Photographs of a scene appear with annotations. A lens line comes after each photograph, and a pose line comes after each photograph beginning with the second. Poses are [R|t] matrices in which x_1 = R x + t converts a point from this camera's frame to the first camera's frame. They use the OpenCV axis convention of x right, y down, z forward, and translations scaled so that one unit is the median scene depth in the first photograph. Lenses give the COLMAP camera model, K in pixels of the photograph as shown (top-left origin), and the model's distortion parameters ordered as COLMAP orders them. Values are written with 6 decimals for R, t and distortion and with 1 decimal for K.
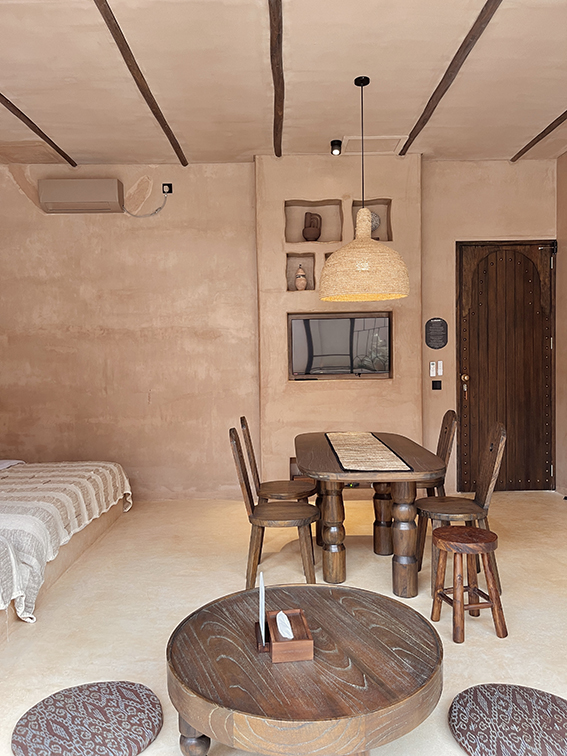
lens RADIAL K [[571.5, 0, 285.7], [0, 571.5, 380.7], [0, 0, 1]] dist [0.051722, -0.063041]
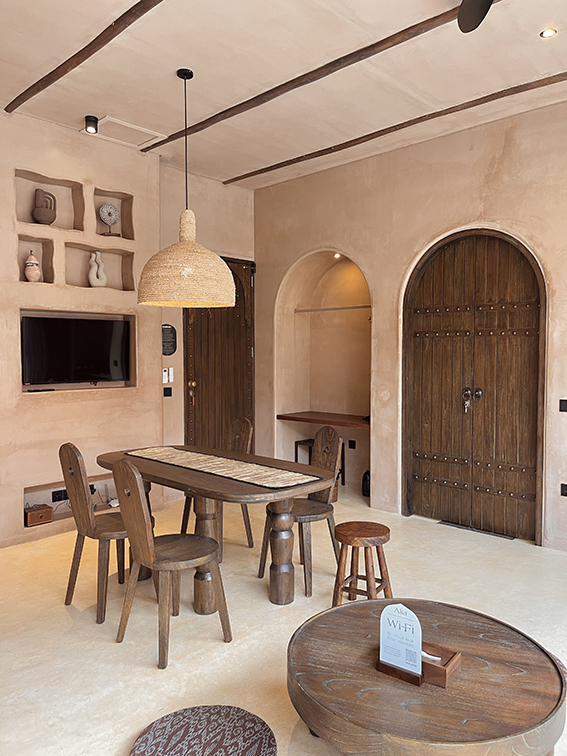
lens RADIAL K [[571.5, 0, 285.7], [0, 571.5, 380.7], [0, 0, 1]] dist [0.051722, -0.063041]
pose [[0.703853, -0.018187, 0.710113, -0.308778], [0.014926, 0.999830, 0.010812, -0.020439], [-0.710189, 0.002989, 0.704005, 0.162757]]
